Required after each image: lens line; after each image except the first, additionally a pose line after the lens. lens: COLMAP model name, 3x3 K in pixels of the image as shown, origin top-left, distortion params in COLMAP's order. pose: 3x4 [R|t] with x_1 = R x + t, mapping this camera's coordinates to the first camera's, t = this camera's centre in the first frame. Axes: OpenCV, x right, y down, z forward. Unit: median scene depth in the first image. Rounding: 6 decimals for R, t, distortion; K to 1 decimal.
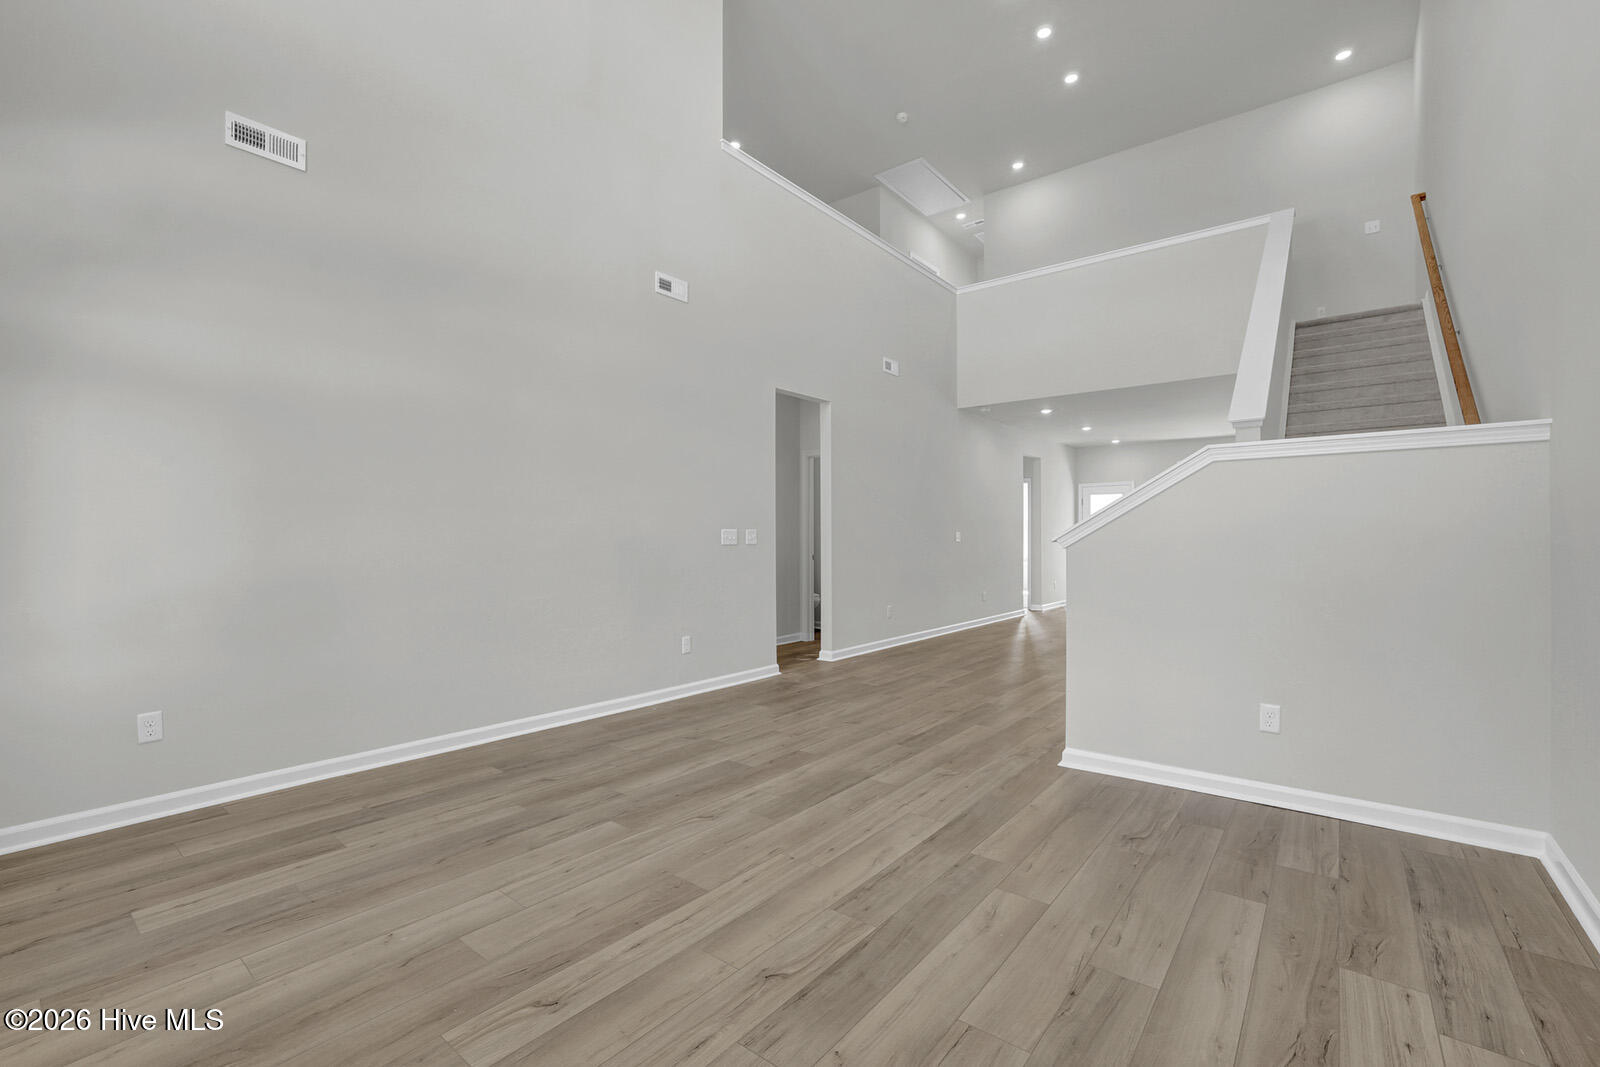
lens RADIAL K [[691.5, 0, 800.0], [0, 691.5, 533.5], [0, 0, 1]] dist [-0.042770, 0.014297]
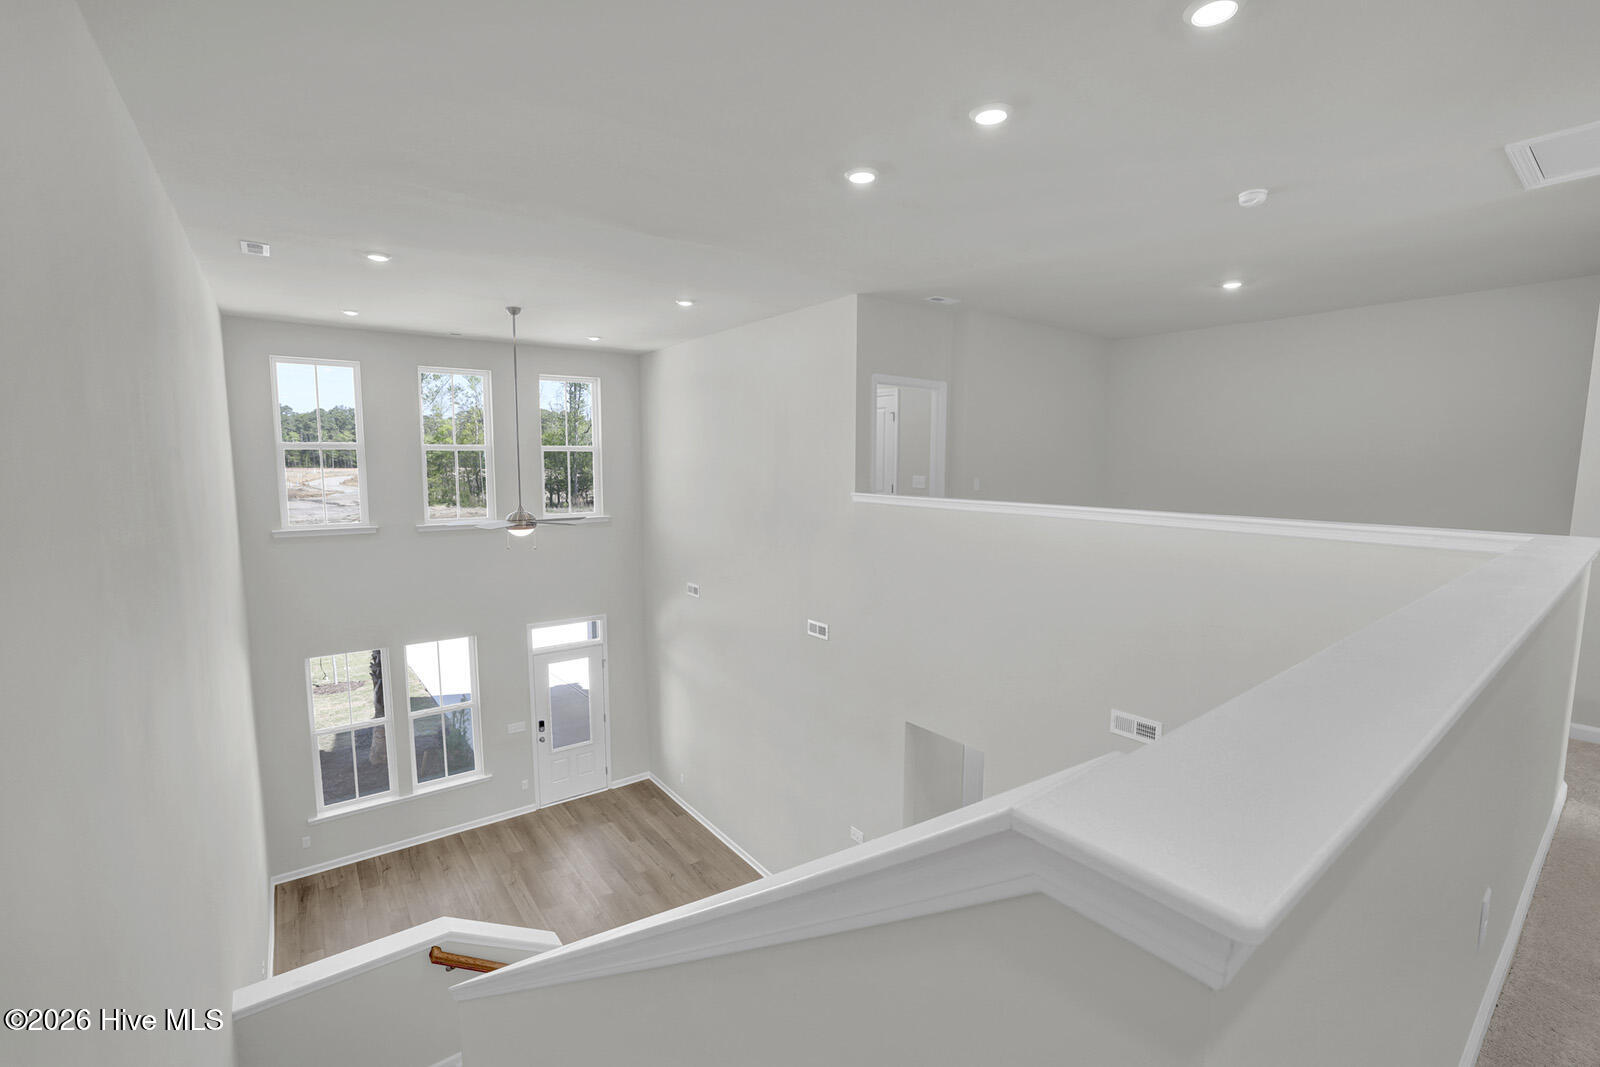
lens RADIAL K [[691.5, 0, 800.0], [0, 691.5, 533.5], [0, 0, 1]] dist [-0.042770, 0.014297]
pose [[-0.248325, 0.102509, -0.963238, 2.037778], [0.004699, 0.994501, 0.104625, -1.286564], [0.968665, 0.021455, -0.247441, 2.457716]]
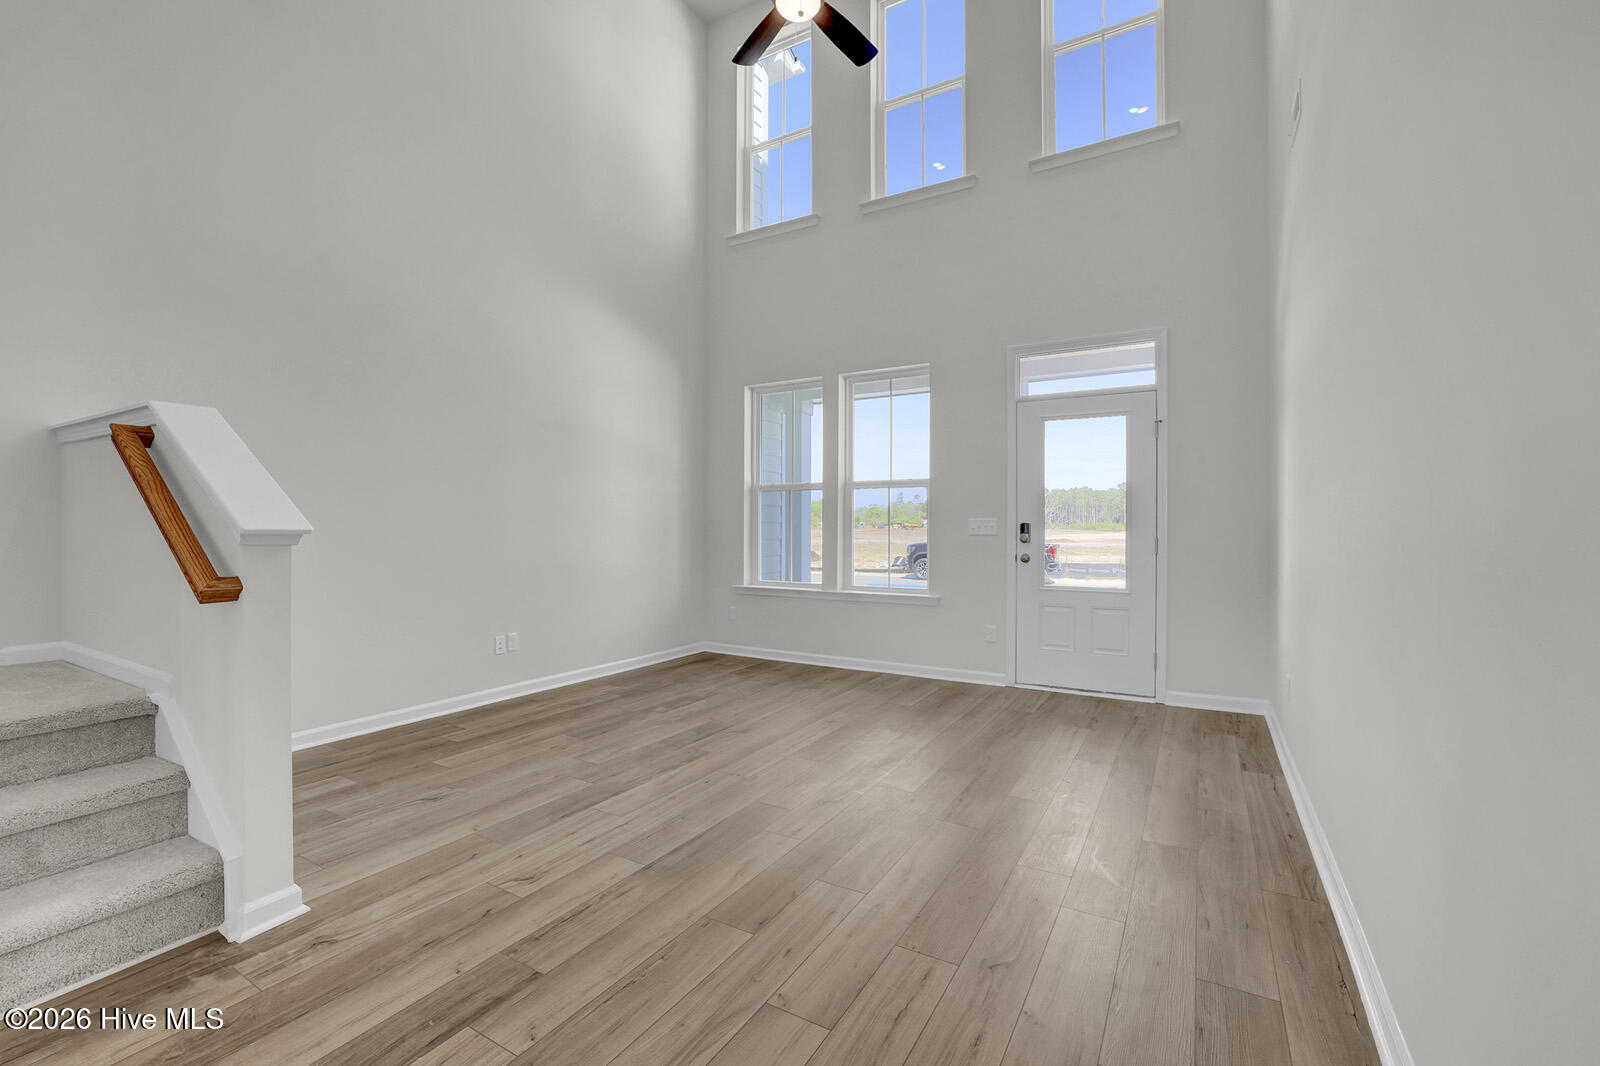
lens RADIAL K [[691.5, 0, 800.0], [0, 691.5, 533.0], [0, 0, 1]] dist [-0.042770, 0.014297]
pose [[-0.990200, 0.001148, -0.139654, 0.050883], [0.001772, 0.999989, -0.004344, 0.021093], [0.139648, -0.004549, -0.990191, 2.176213]]
